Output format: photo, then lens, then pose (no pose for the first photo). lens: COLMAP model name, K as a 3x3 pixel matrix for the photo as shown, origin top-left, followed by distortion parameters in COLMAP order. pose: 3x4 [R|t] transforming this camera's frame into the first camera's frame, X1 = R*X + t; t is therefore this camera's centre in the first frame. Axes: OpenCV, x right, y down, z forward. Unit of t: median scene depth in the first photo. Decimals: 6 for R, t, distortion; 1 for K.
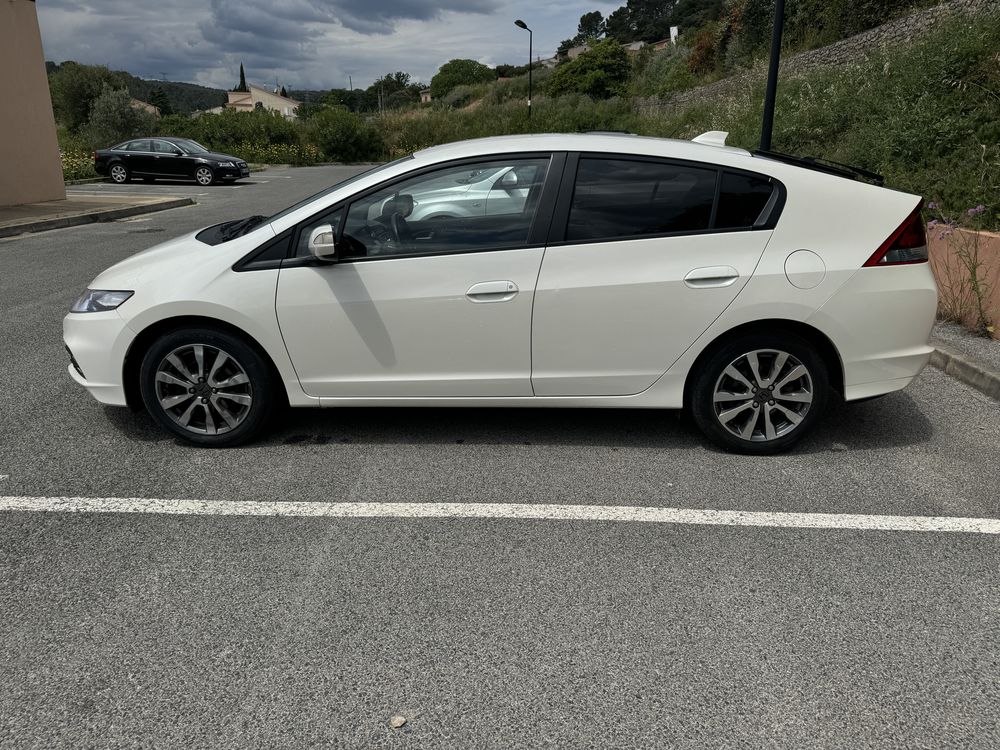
lens RADIAL K [[704.4, 0, 500.8], [0, 704.4, 375.0], [0, 0, 1]] dist [0.004439, -0.010334]
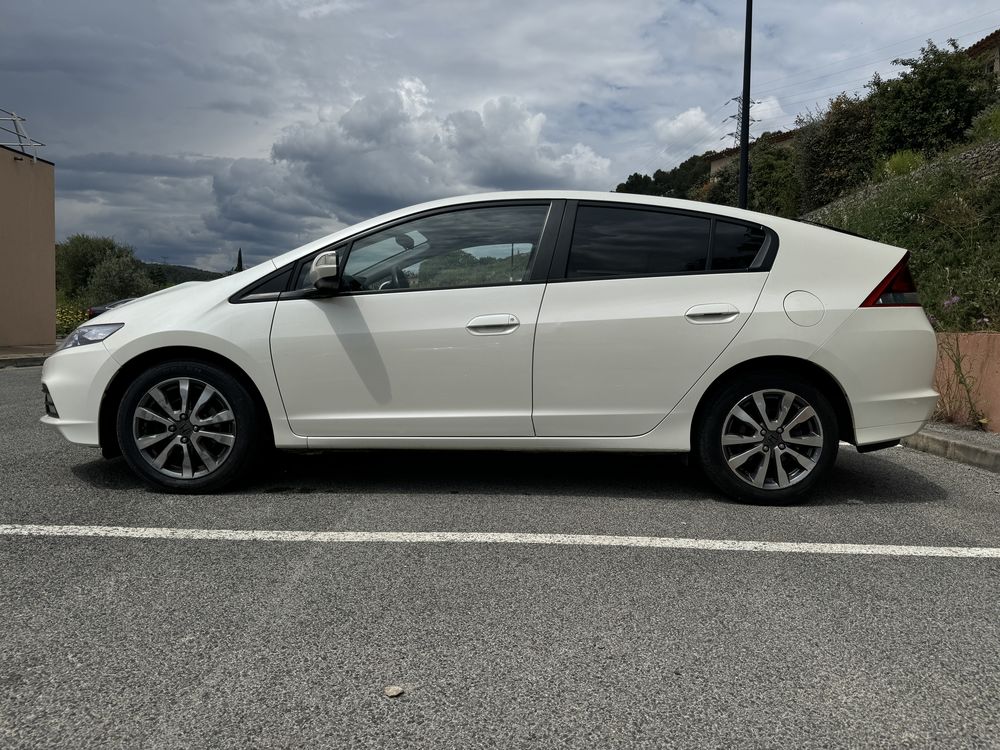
lens RADIAL K [[704.4, 0, 502.8], [0, 704.4, 378.0], [0, 0, 1]] dist [0.004439, -0.010334]
pose [[0.999482, 0.012634, 0.029593, -0.026938], [-0.005174, 0.970828, -0.239722, 0.191753], [-0.031758, 0.239445, 0.970390, 0.060448]]
